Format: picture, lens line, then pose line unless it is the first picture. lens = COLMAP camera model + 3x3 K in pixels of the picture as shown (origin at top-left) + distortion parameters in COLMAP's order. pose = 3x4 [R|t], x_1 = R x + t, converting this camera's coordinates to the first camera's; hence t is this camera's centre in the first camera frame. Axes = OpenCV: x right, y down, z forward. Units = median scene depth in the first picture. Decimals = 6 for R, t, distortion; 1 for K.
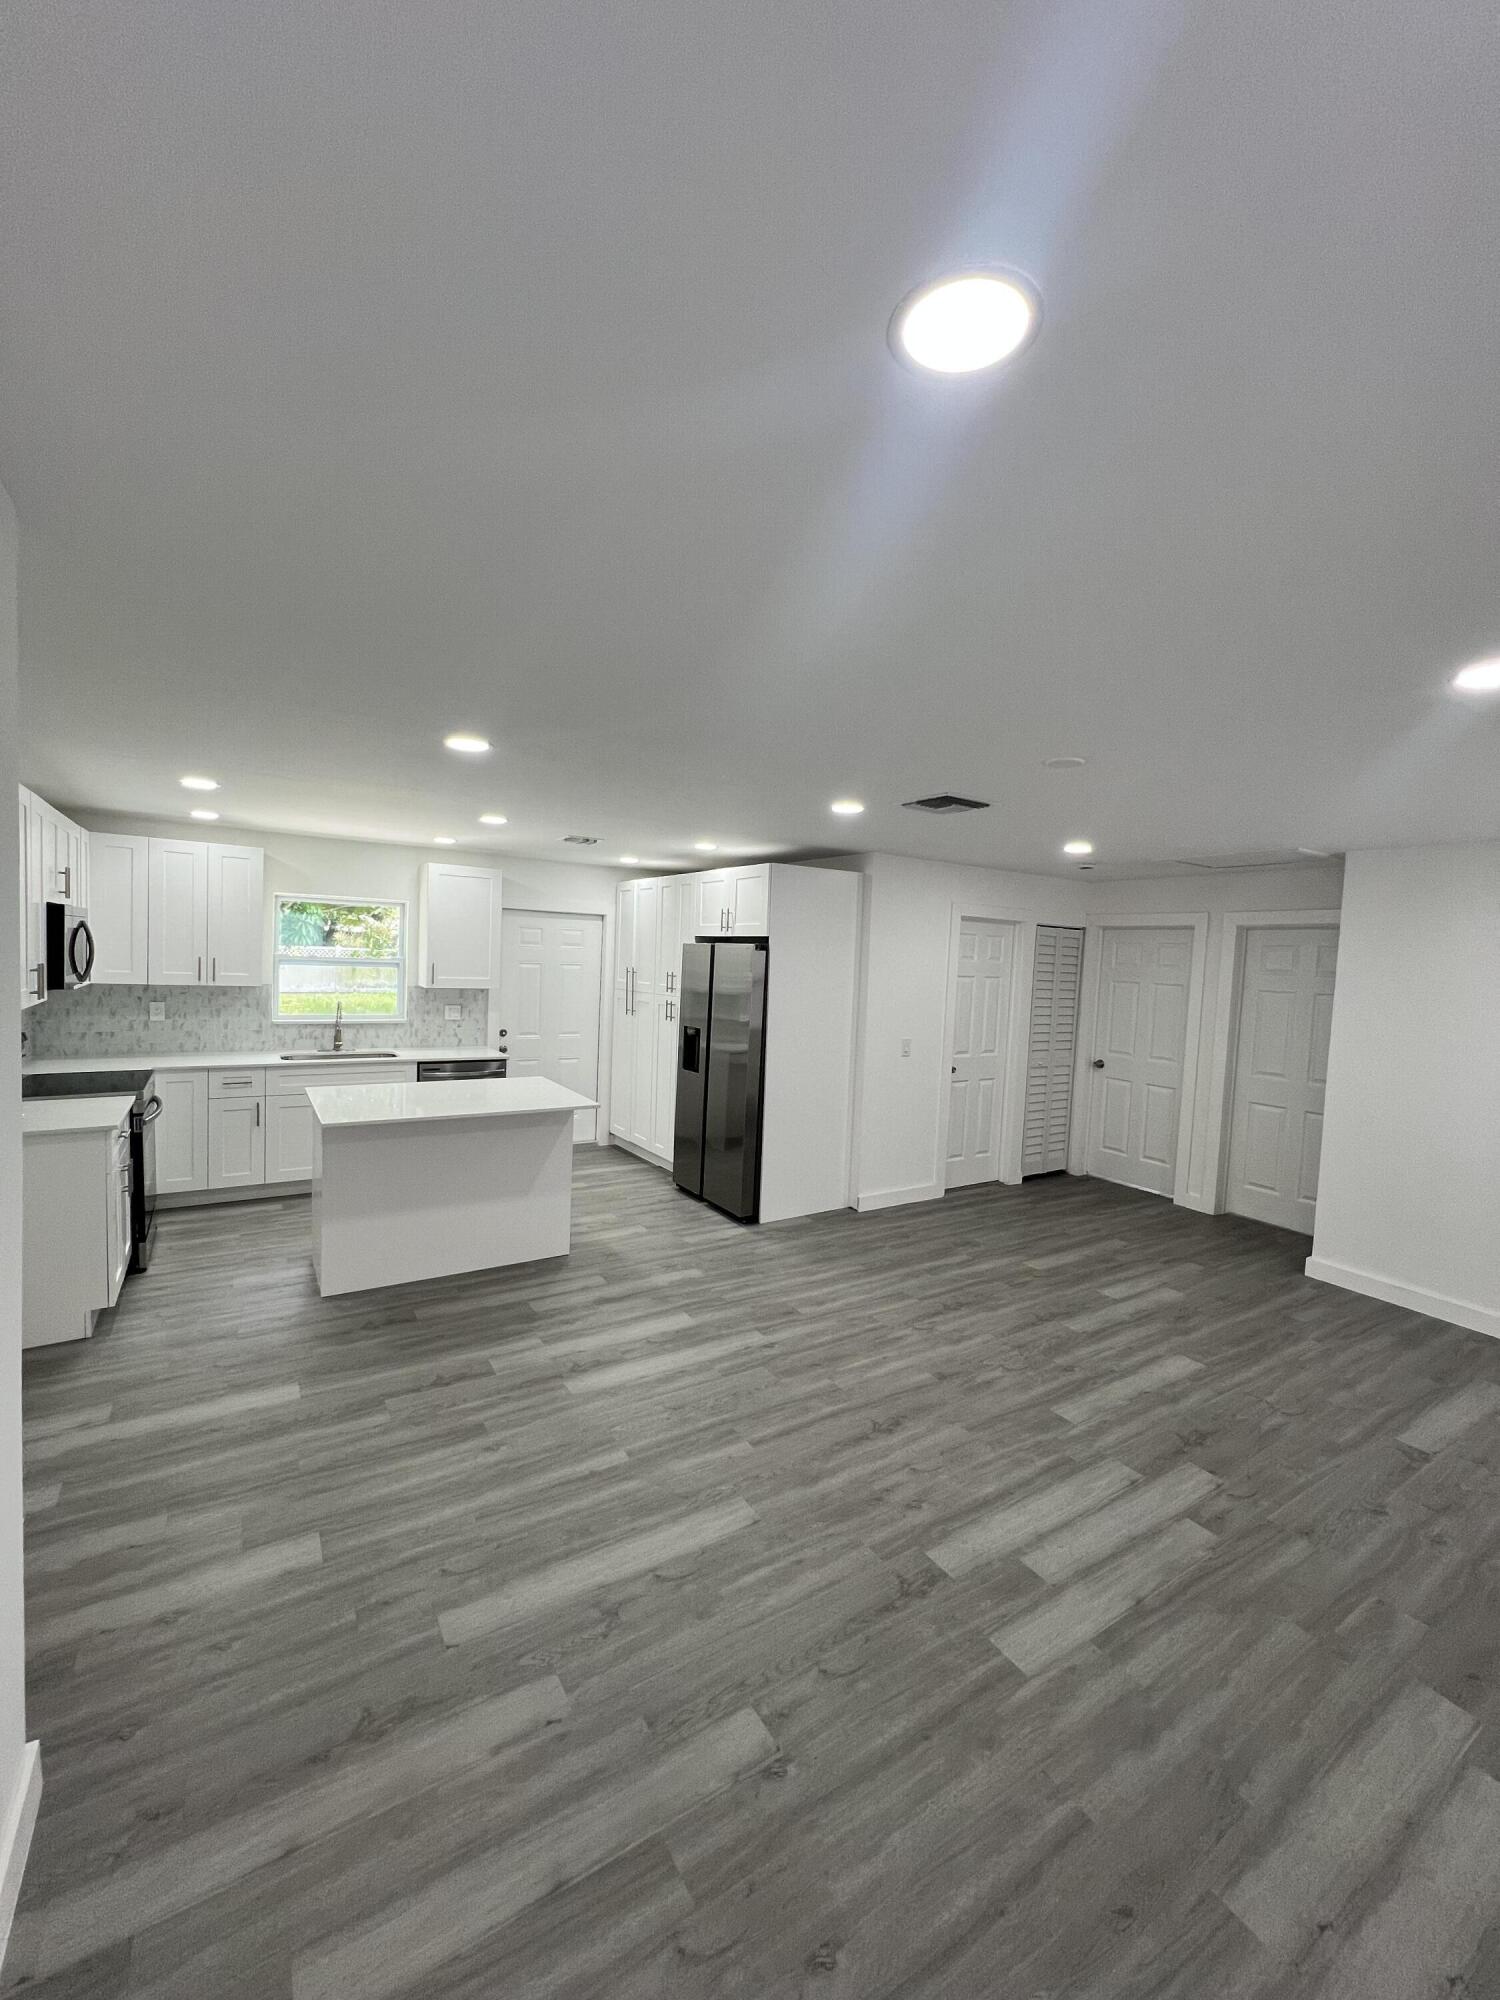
lens RADIAL K [[802.4, 0, 746.9], [0, 802.4, 1001.5], [0, 0, 1]] dist [-0.000608, 0.000065]
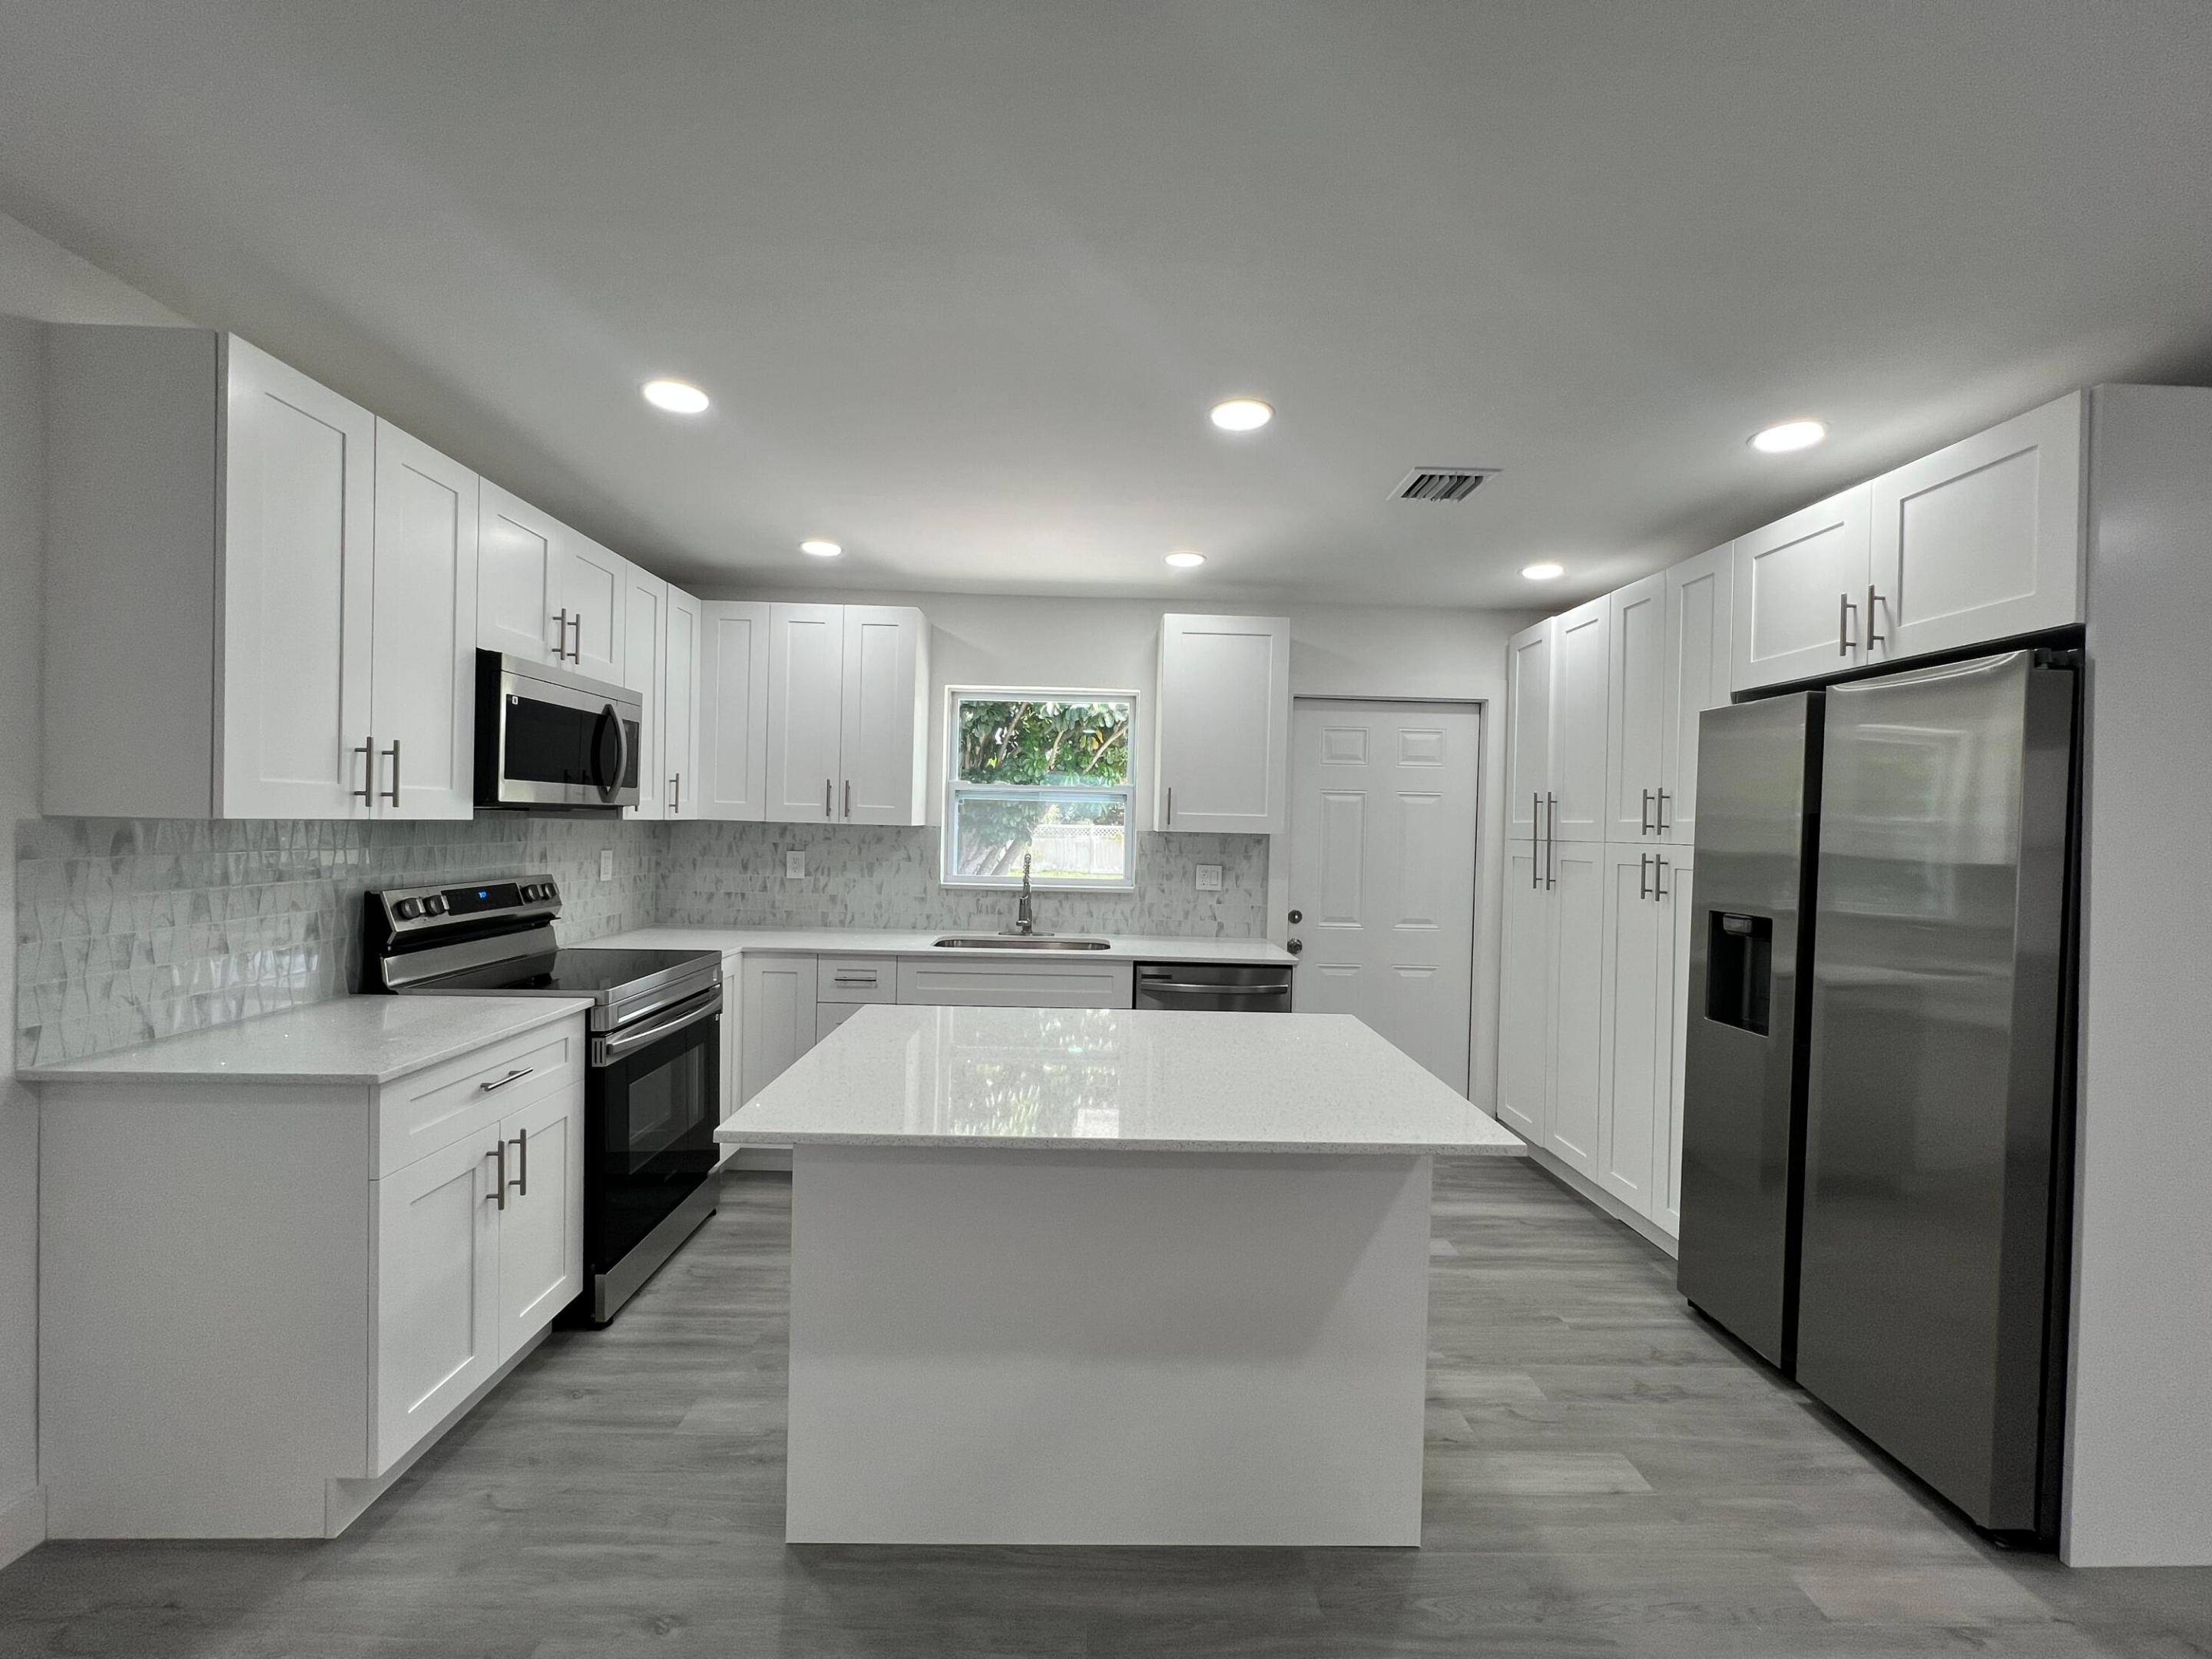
lens RADIAL K [[890.2, 0, 1109.0], [0, 890.2, 833.0], [0, 0, 1]] dist [-0.000875, 0.000125]
pose [[0.854425, -0.014741, -0.519365, -0.141785], [-0.019716, 0.997958, -0.060759, 0.033234], [0.519200, 0.062154, 0.852390, 0.624111]]
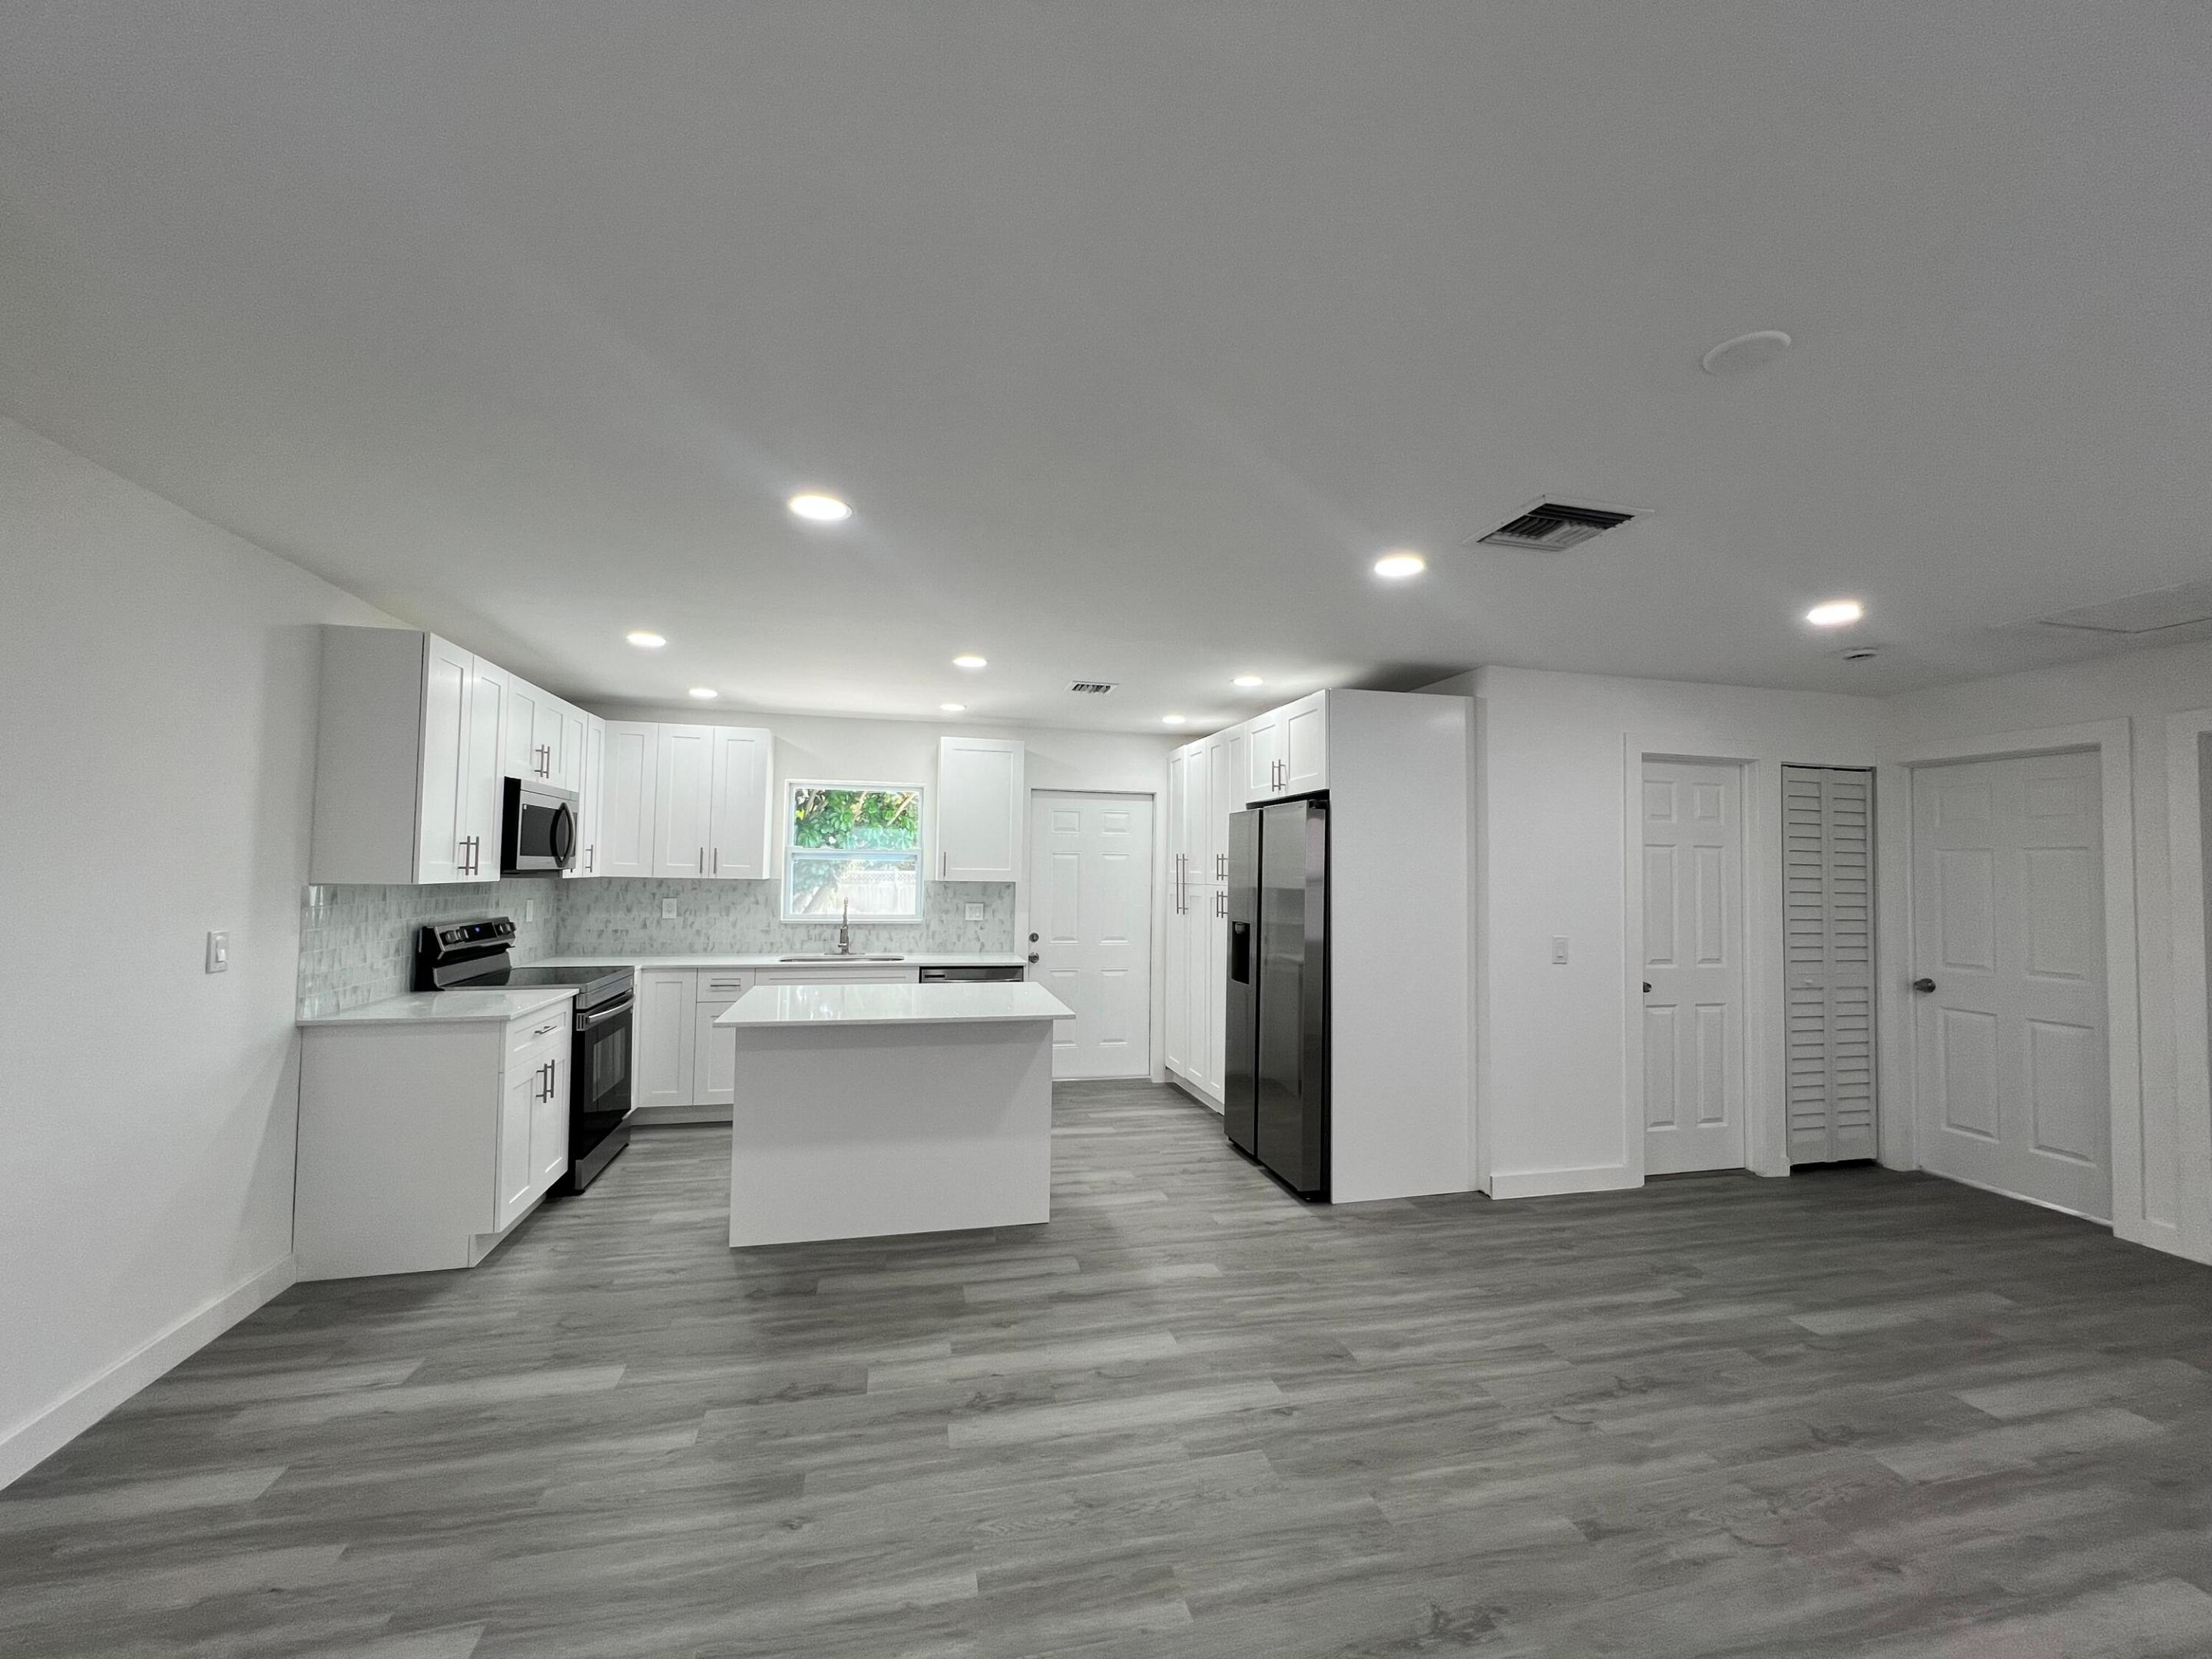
lens RADIAL K [[890.2, 0, 1109.0], [0, 890.2, 833.0], [0, 0, 1]] dist [-0.000875, 0.000125]
pose [[0.945200, -0.040952, -0.323913, 0.117807], [0.004964, 0.993790, -0.111159, 0.054634], [0.326454, 0.103460, 0.939534, 0.229501]]
